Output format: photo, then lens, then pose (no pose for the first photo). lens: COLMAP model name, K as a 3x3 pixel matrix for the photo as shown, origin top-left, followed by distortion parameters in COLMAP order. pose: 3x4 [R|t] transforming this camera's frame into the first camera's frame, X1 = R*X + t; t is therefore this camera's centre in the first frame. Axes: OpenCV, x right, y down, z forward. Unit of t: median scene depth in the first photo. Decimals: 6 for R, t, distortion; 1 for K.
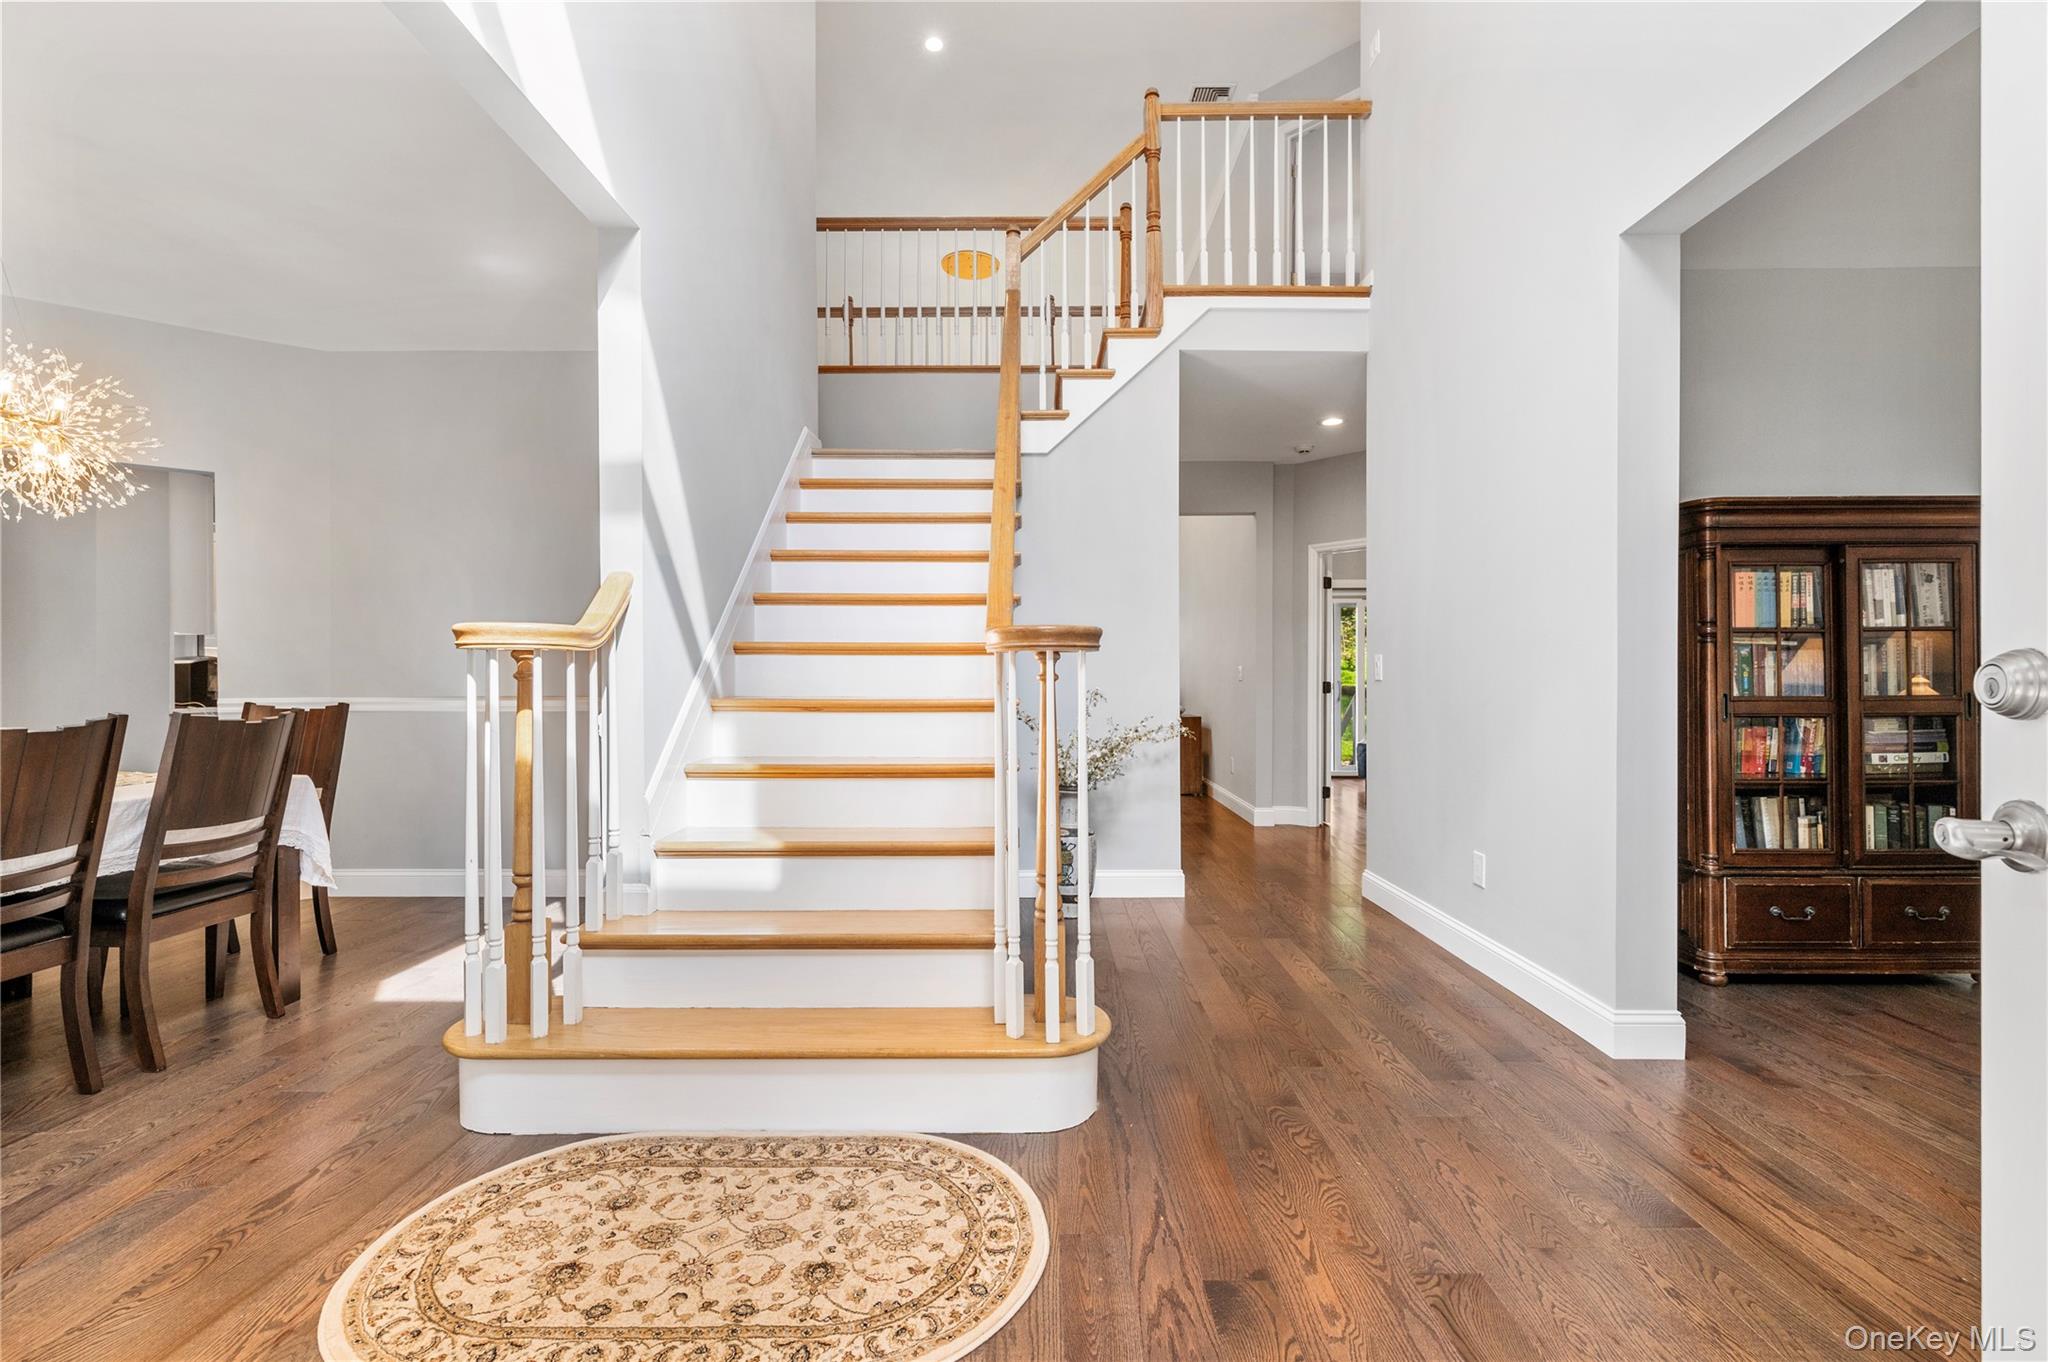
lens RADIAL K [[887.4, 0, 1032.1], [0, 887.4, 683.7], [0, 0, 1]] dist [-0.005208, -0.000235]
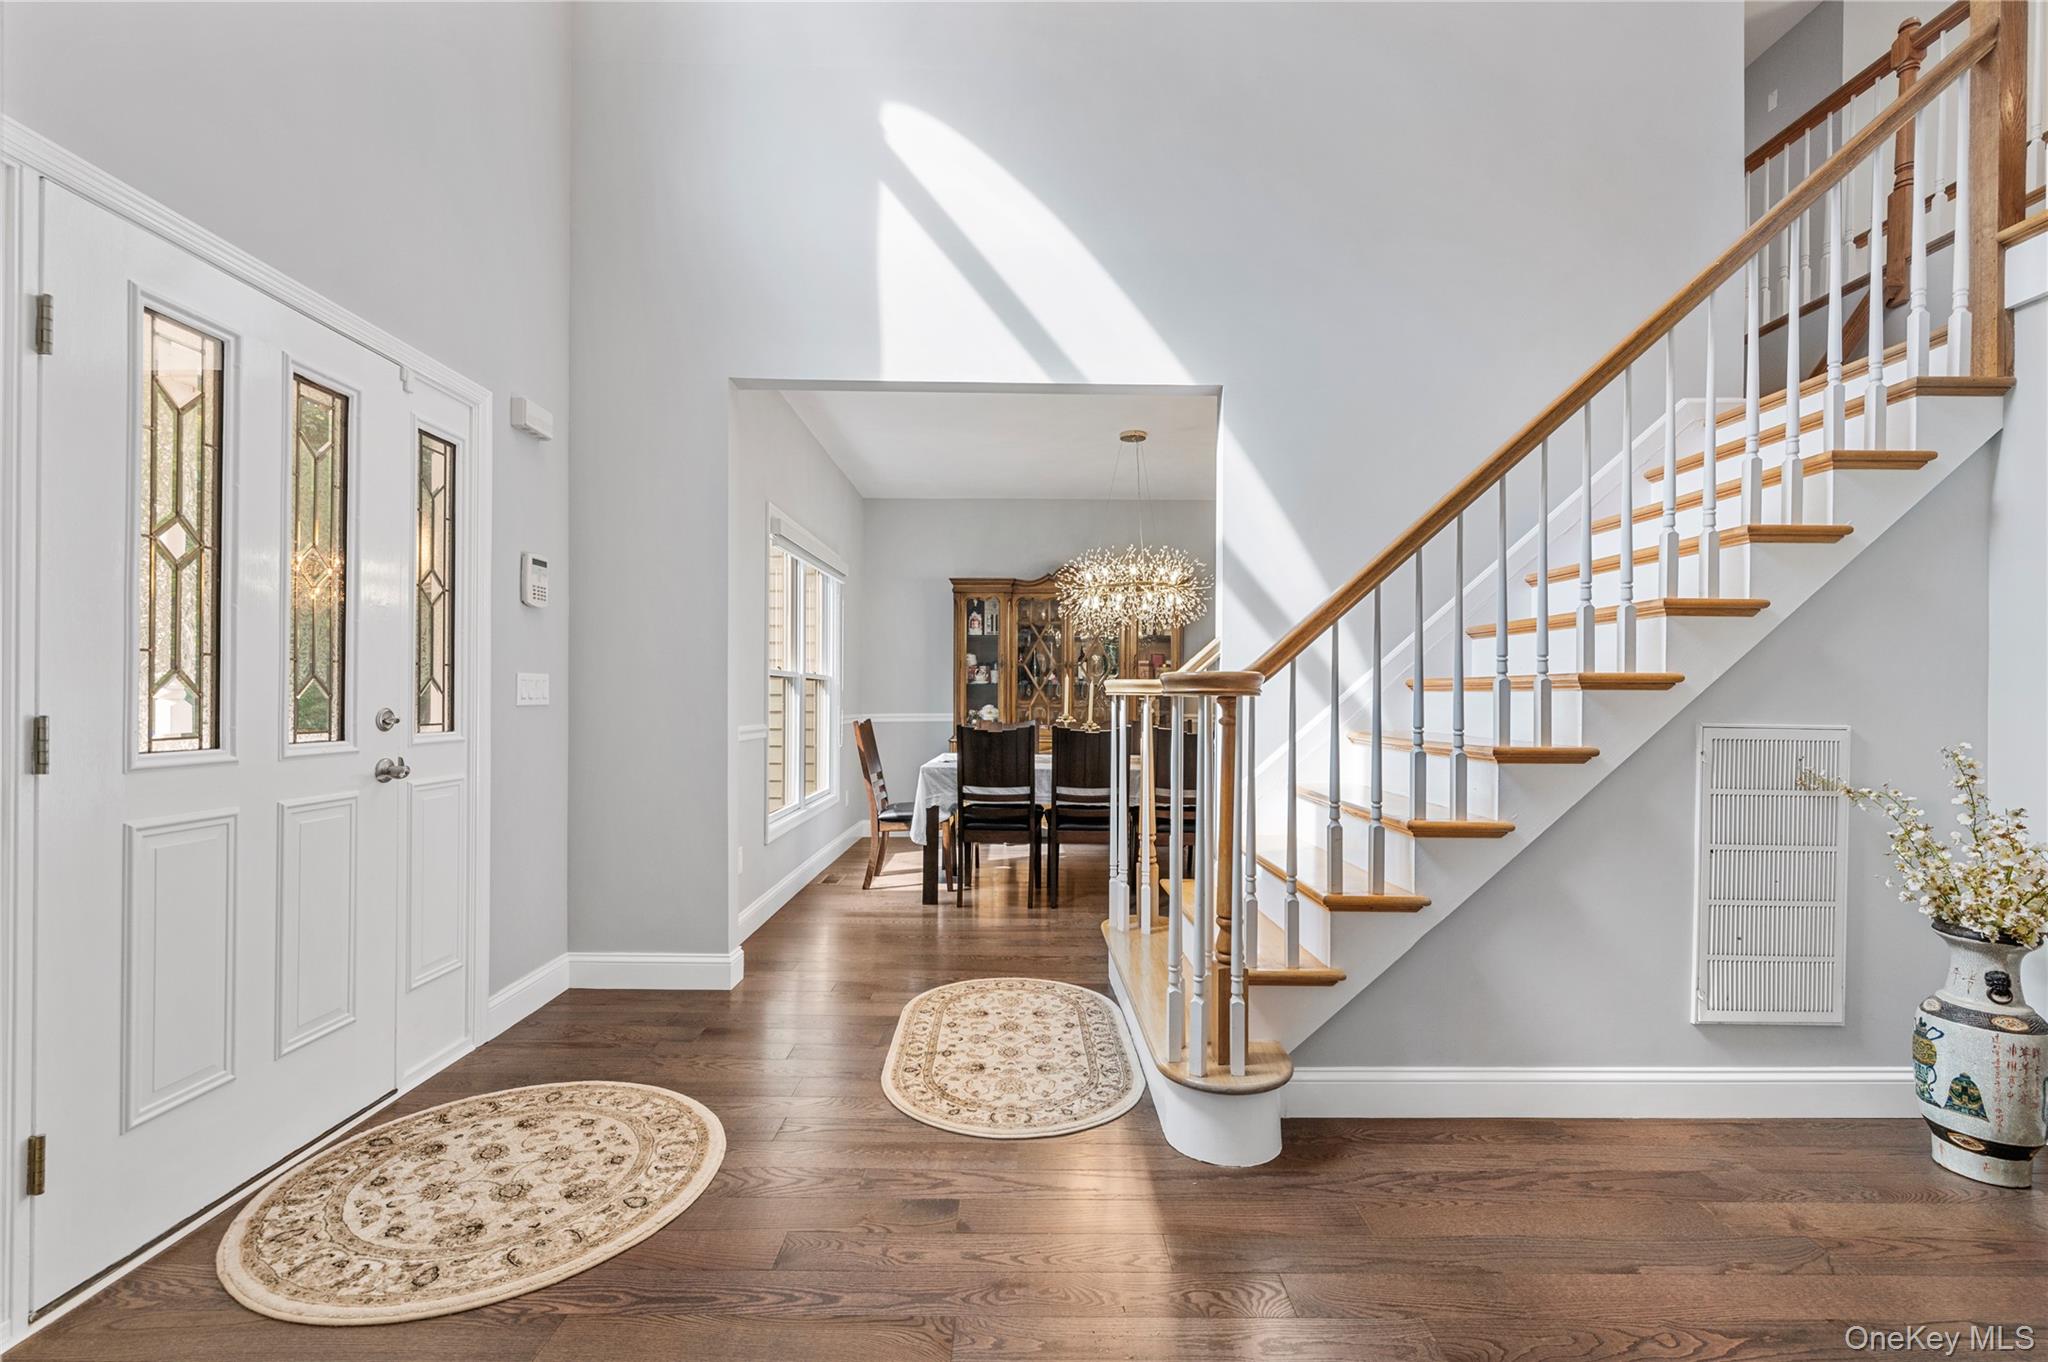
lens RADIAL K [[887.4, 0, 1029.7], [0, 887.4, 693.0], [0, 0, 1]] dist [-0.005208, -0.000235]
pose [[-0.004994, -0.002867, -0.999983, 1.357192], [-0.000287, 0.999996, -0.002866, -0.056014], [0.999987, 0.000272, -0.004995, 1.011981]]
